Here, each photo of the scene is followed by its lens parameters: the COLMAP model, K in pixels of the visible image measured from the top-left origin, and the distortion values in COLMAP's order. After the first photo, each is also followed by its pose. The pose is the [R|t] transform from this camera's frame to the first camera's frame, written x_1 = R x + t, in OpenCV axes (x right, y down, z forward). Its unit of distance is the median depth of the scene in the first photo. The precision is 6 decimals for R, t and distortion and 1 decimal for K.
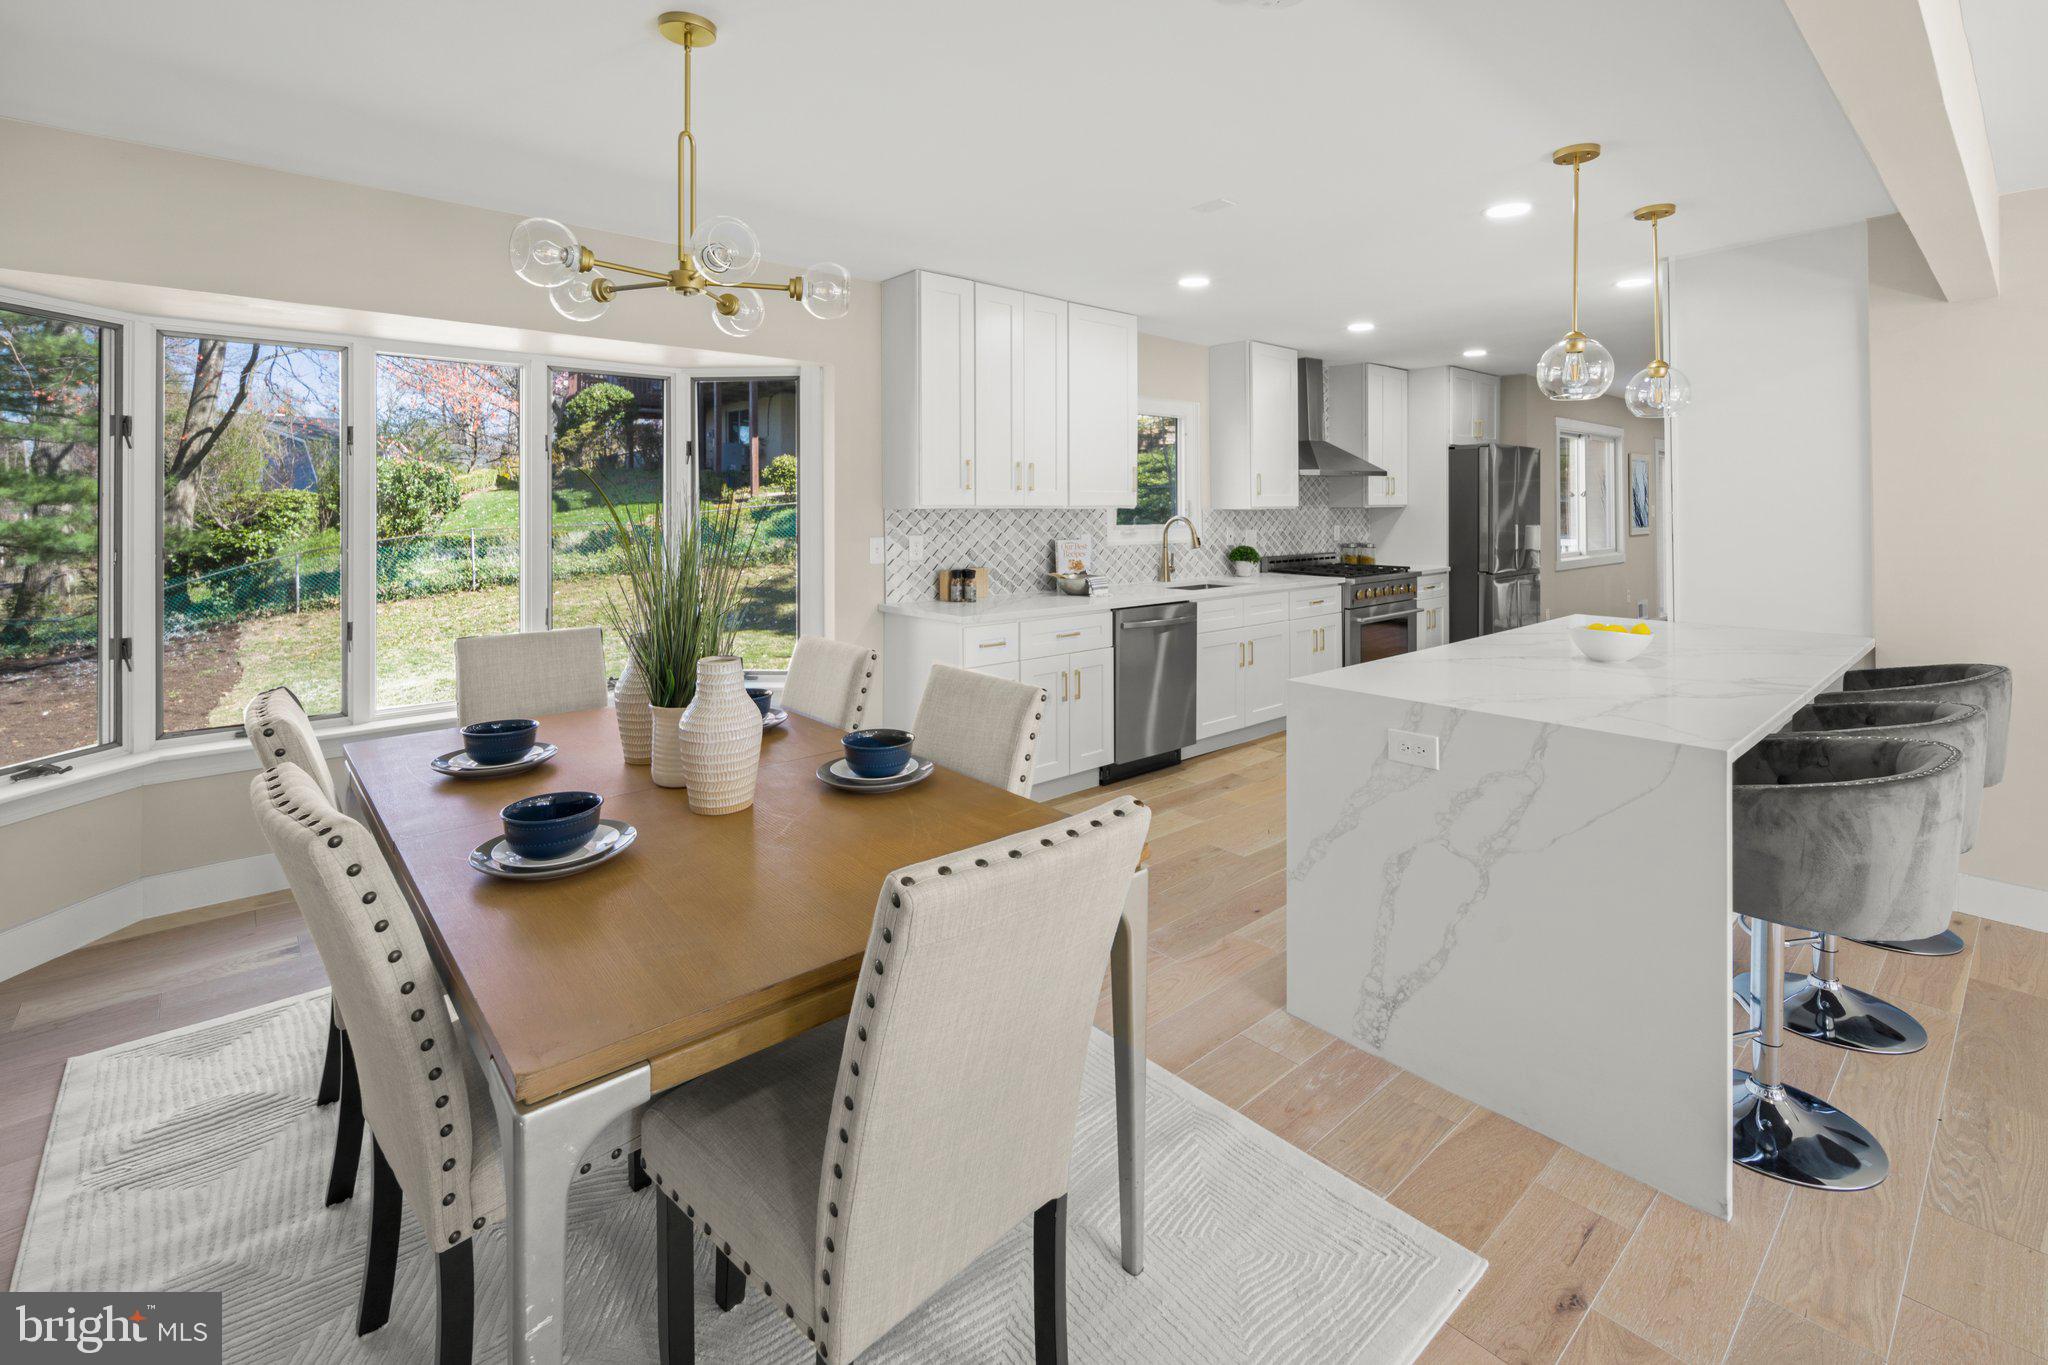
lens RADIAL K [[905.7, 0, 1030.9], [0, 905.7, 505.3], [0, 0, 1]] dist [0.002148, -0.000220]
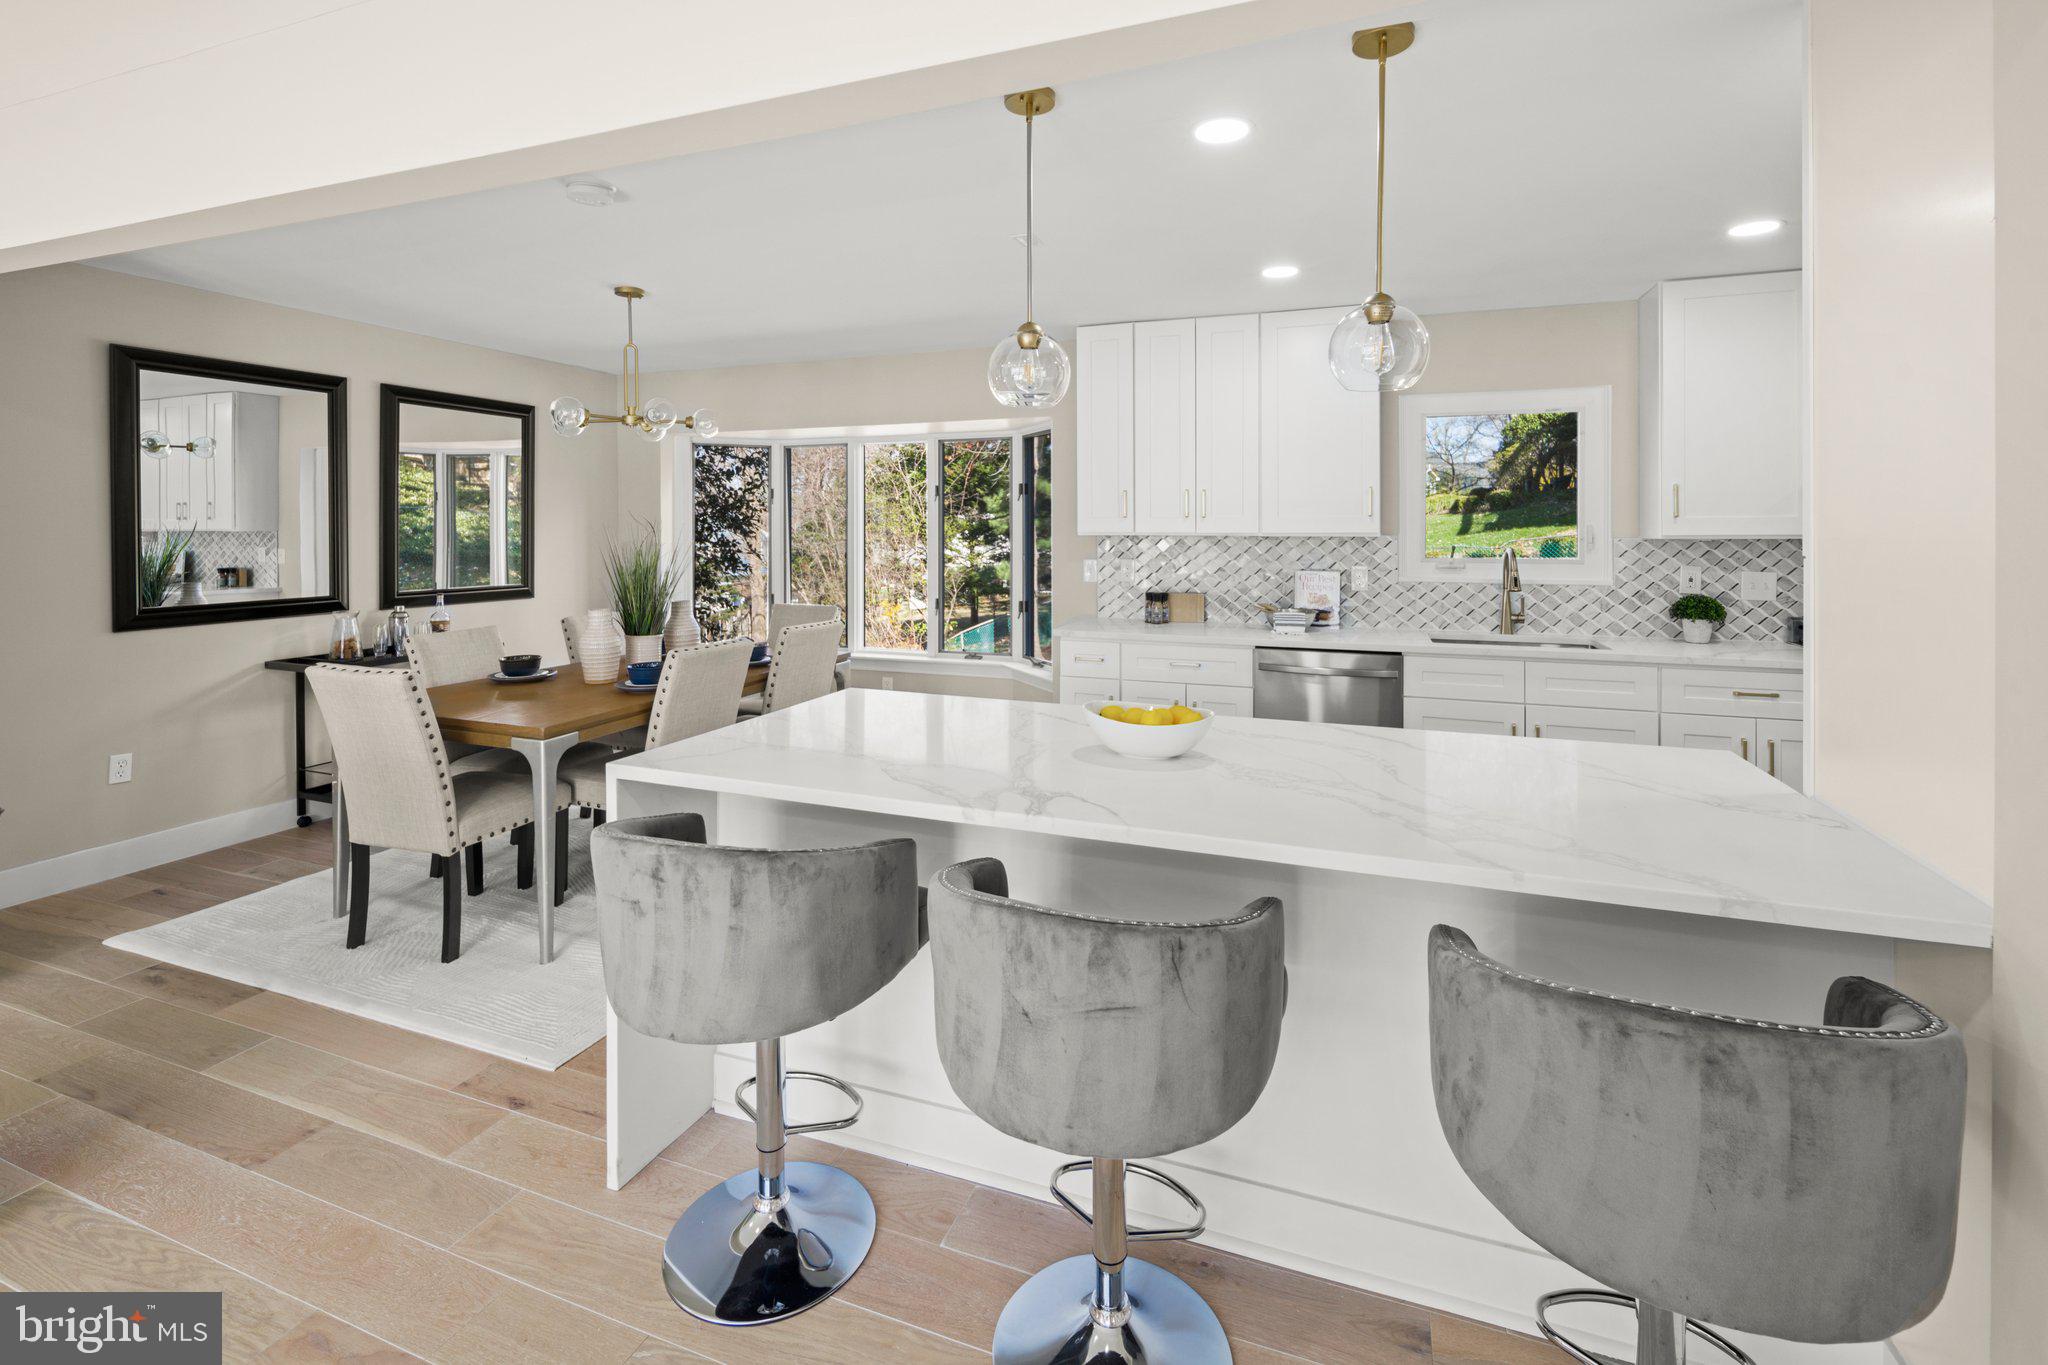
lens RADIAL K [[901.9, 0, 1031.2], [0, 901.9, 535.3], [0, 0, 1]] dist [0.004347, -0.003934]
pose [[0.469141, 0.007467, -0.883092, 0.719319], [0.000794, 0.999960, 0.008877, -0.005335], [0.883123, -0.004866, 0.469116, 0.343325]]
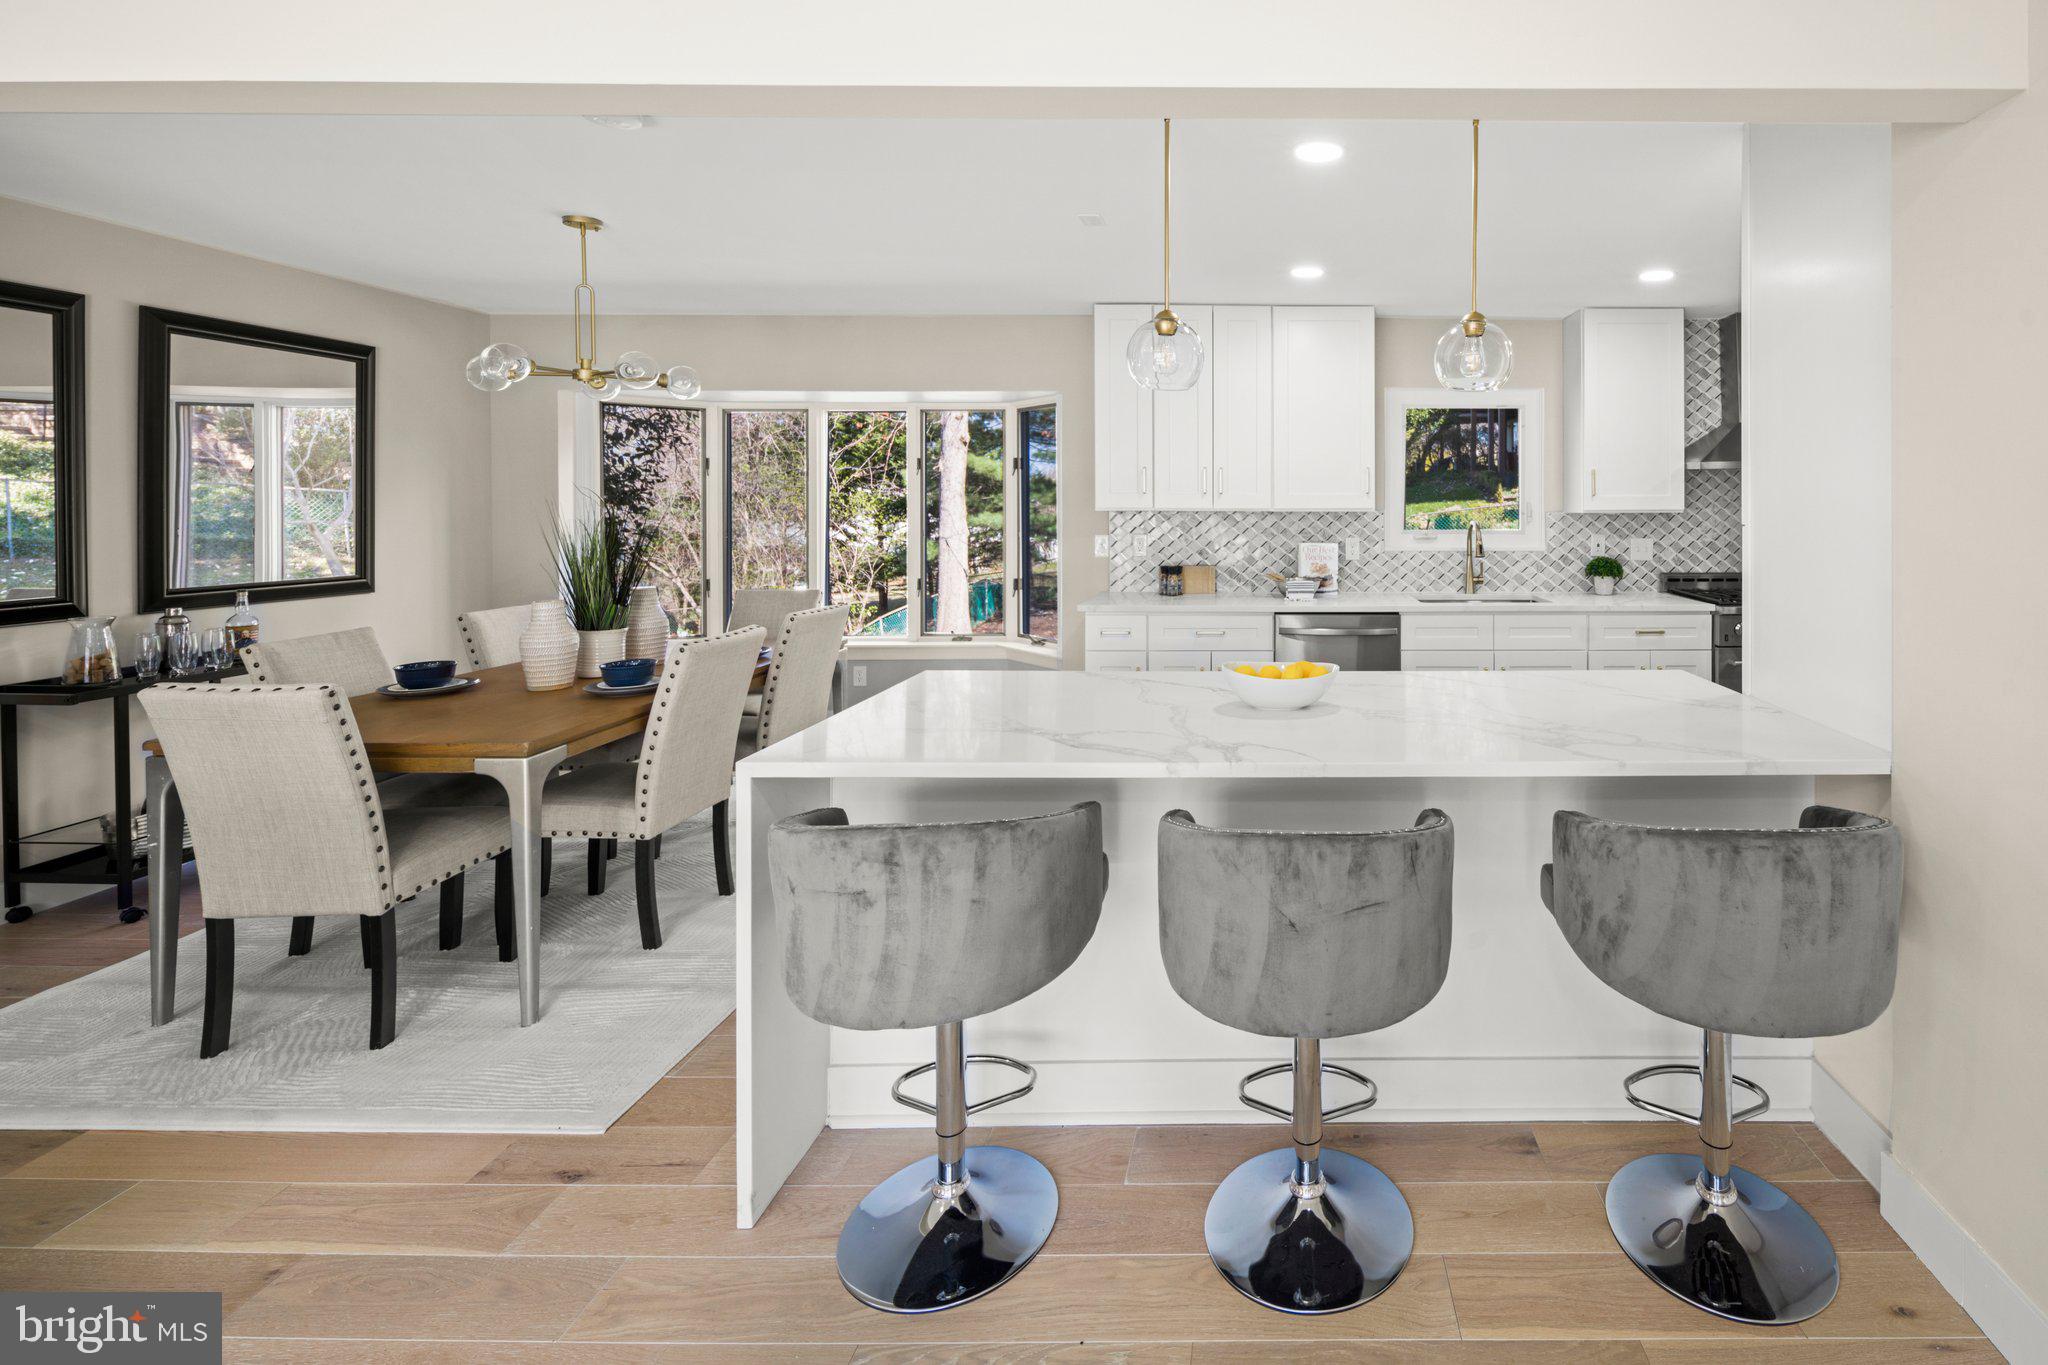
lens RADIAL K [[907.8, 0, 1284.4], [0, 907.8, 512.0], [0, 0, 1]] dist [0.004342, -0.004160]
pose [[0.757311, 0.007097, -0.653016, 0.684078], [-0.000702, 0.999949, 0.010054, -0.005591], [0.653055, -0.007156, 0.757277, 0.232518]]
